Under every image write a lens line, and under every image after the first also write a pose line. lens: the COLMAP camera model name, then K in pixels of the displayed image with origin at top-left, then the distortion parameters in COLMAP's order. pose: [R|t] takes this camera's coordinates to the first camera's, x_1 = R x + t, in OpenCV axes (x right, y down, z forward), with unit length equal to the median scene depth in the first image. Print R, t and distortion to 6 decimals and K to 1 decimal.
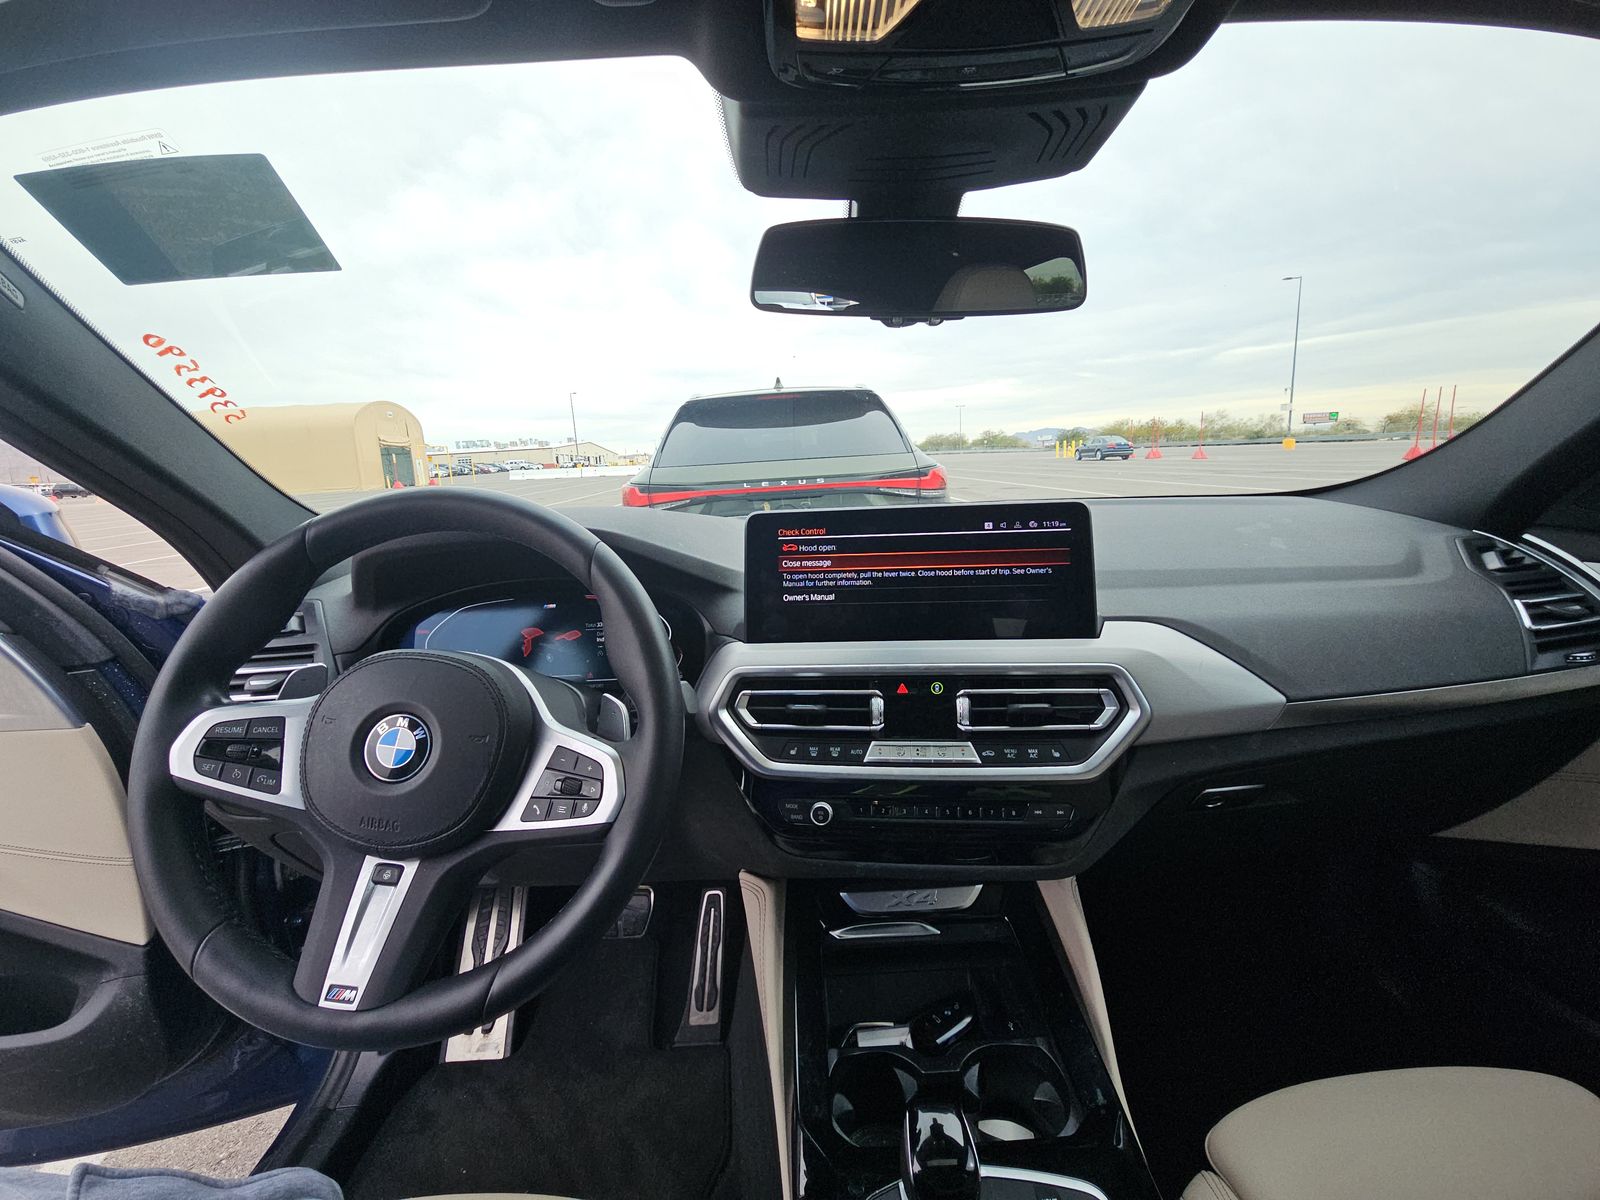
lens RADIAL K [[630.8, 0, 800.0], [0, 630.8, 600.0], [0, 0, 1]] dist [0.001736, -0.005038]
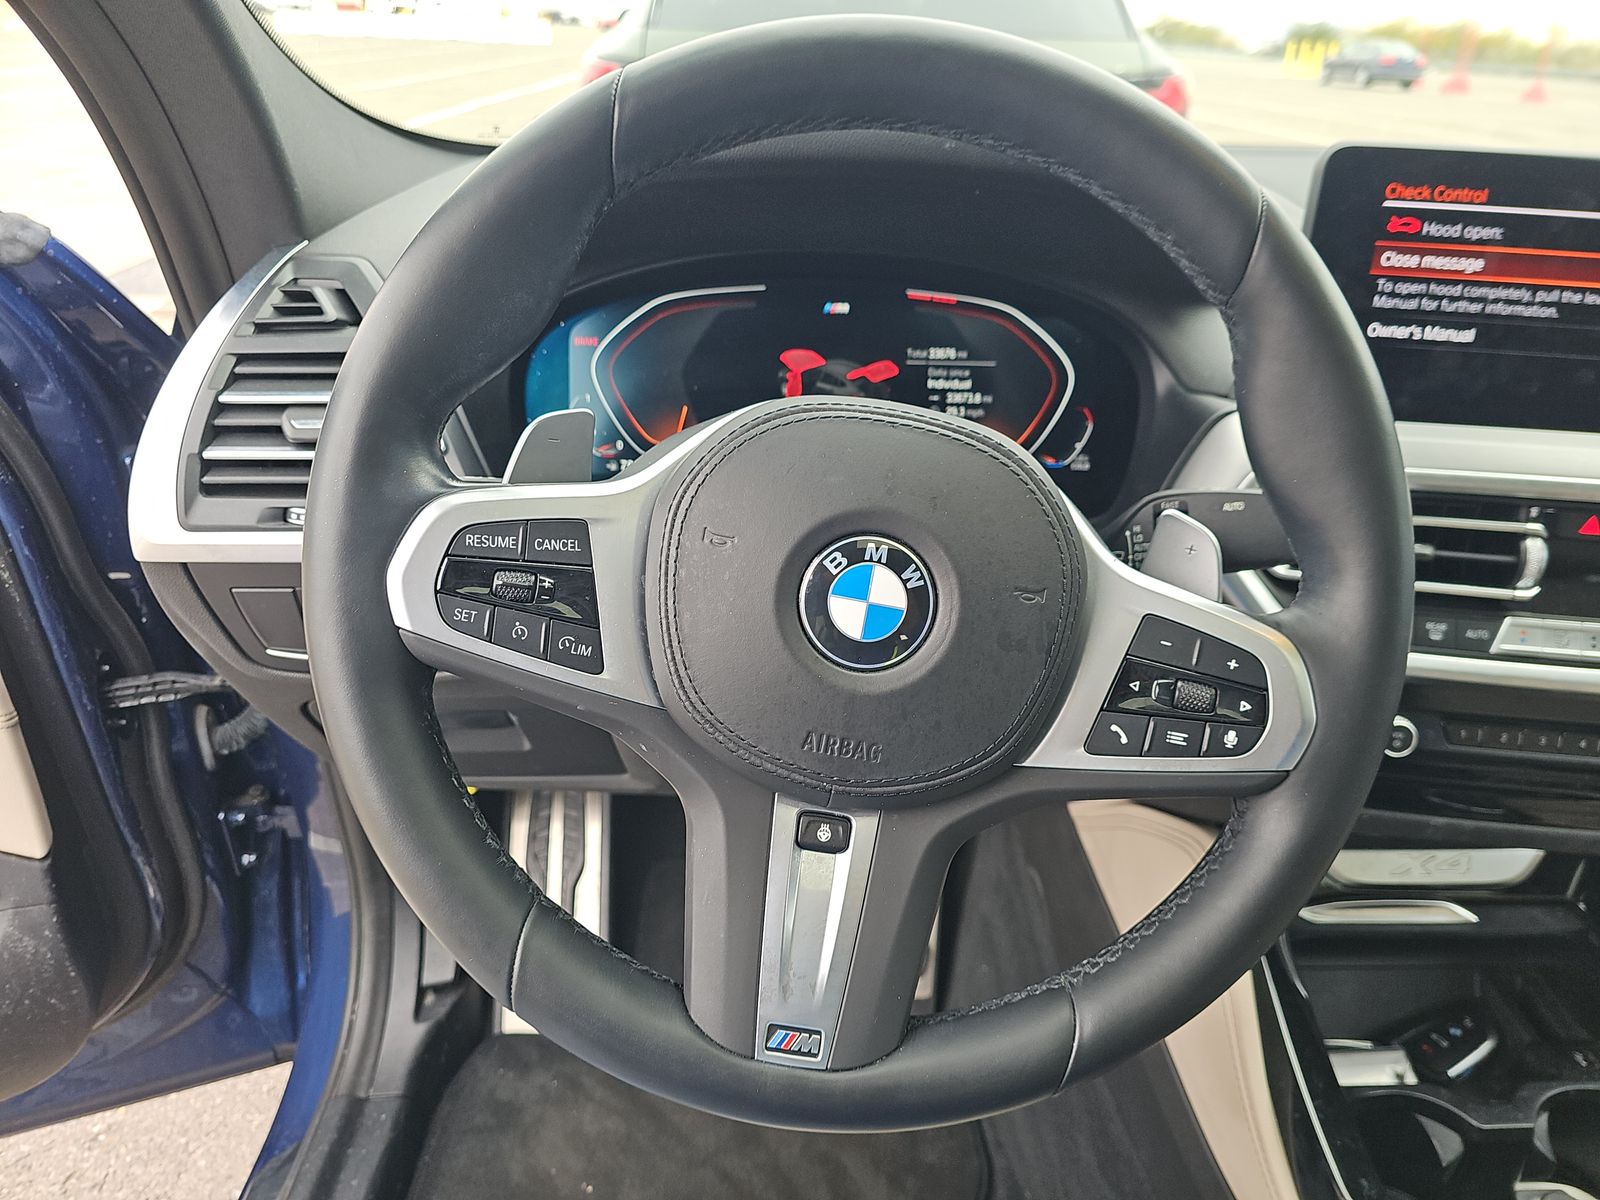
lens RADIAL K [[1026.3, 0, 800.0], [0, 1026.3, 600.0], [0, 0, 1]] dist [0.028383, -0.038115]
pose [[0.996791, 0.062769, 0.049676, -0.514900], [-0.074057, 0.958695, 0.274625, 0.011232], [-0.030386, -0.277422, 0.960267, 0.163503]]
